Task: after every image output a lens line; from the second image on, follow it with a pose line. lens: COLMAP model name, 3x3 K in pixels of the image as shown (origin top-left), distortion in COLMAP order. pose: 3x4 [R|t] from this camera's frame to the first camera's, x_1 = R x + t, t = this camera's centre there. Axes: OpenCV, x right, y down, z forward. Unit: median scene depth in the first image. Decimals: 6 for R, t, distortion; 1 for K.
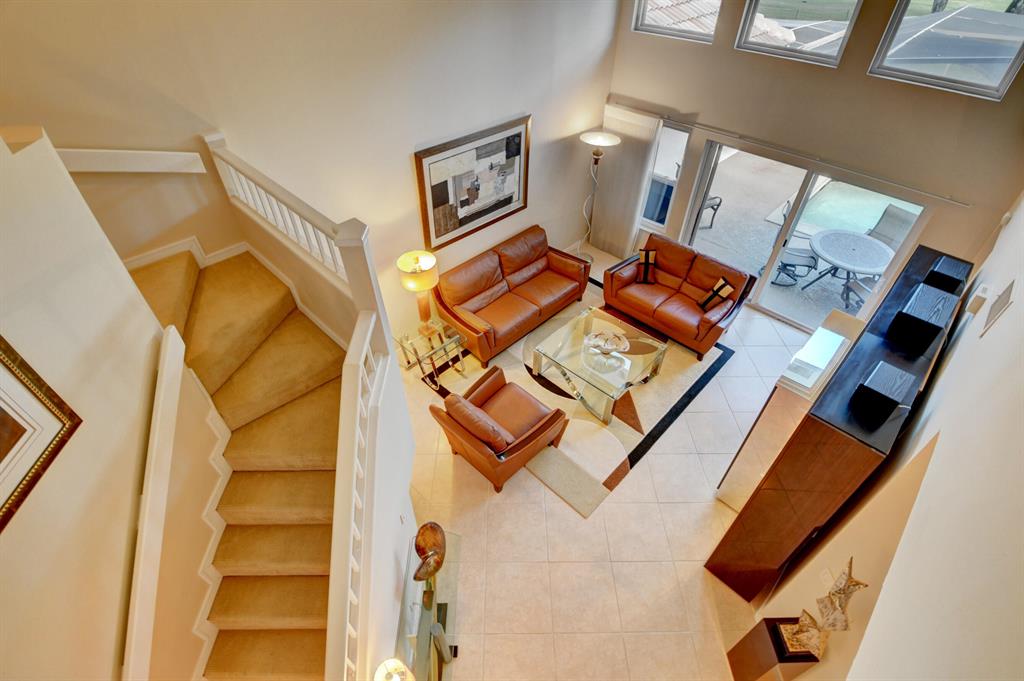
lens RADIAL K [[468.6, 0, 496.2], [0, 468.6, 336.7], [0, 0, 1]] dist [0.000926, 0.000535]
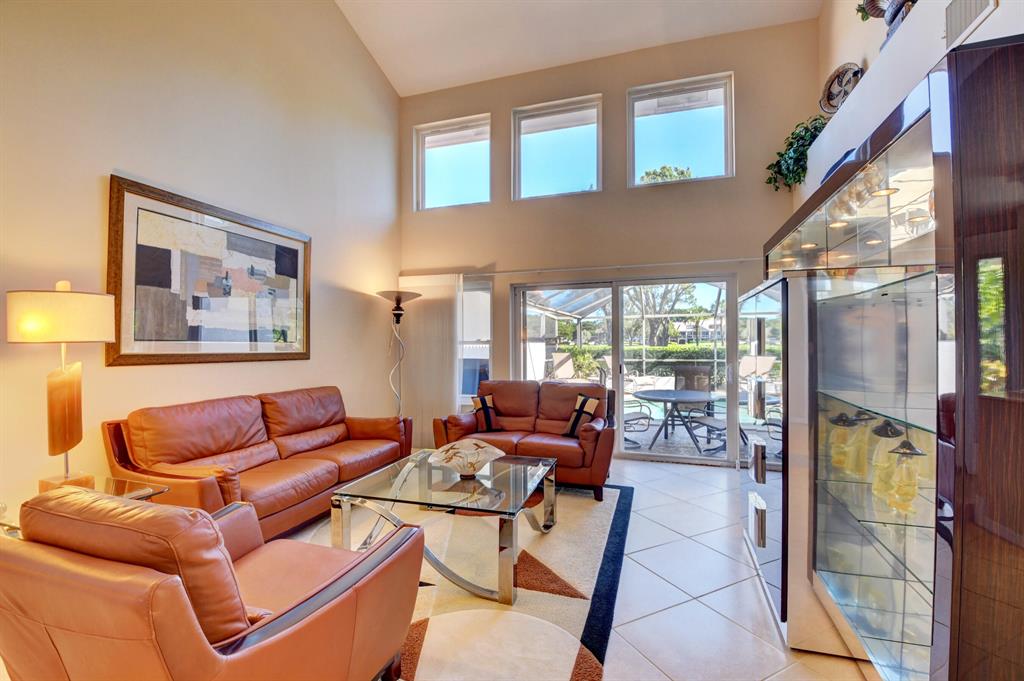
lens RADIAL K [[454.2, 0, 508.9], [0, 454.2, 342.5], [0, 0, 1]] dist [0.018453, -0.030062]
pose [[0.892816, 0.011630, 0.450271, 0.026881], [0.301826, 0.726578, -0.617241, 0.252875], [-0.334335, 0.686986, 0.645190, 0.486308]]
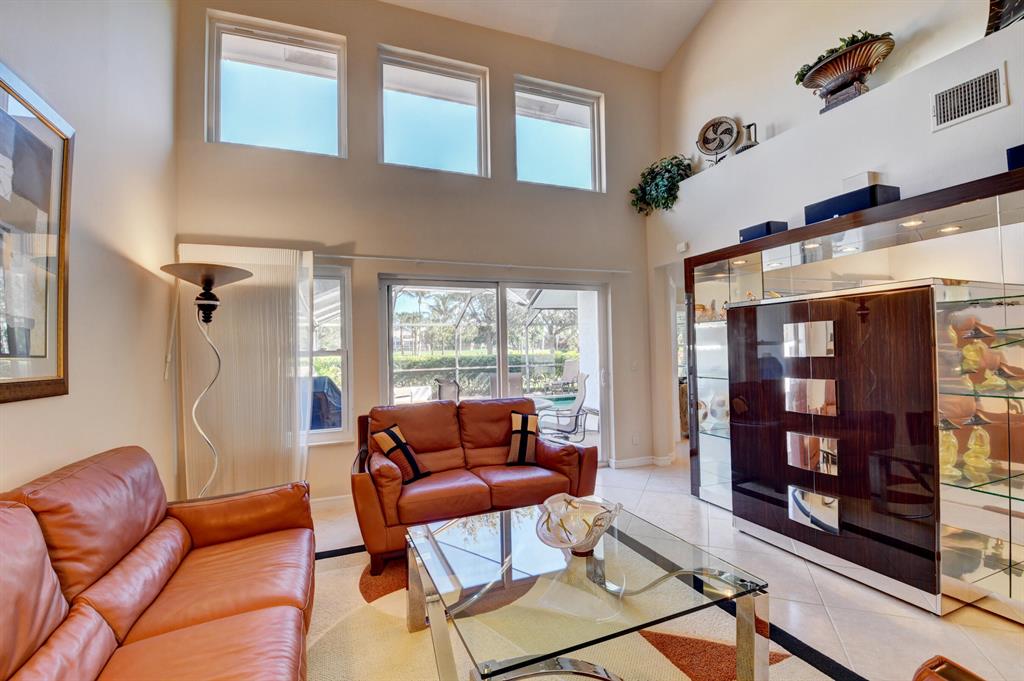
lens RADIAL K [[454.2, 0, 508.9], [0, 454.2, 342.5], [0, 0, 1]] dist [0.018453, -0.030062]
pose [[0.381361, 0.021148, 0.924184, -0.117986], [0.644197, 0.710938, -0.282094, -0.017666], [-0.663004, 0.702936, 0.257500, 0.775943]]
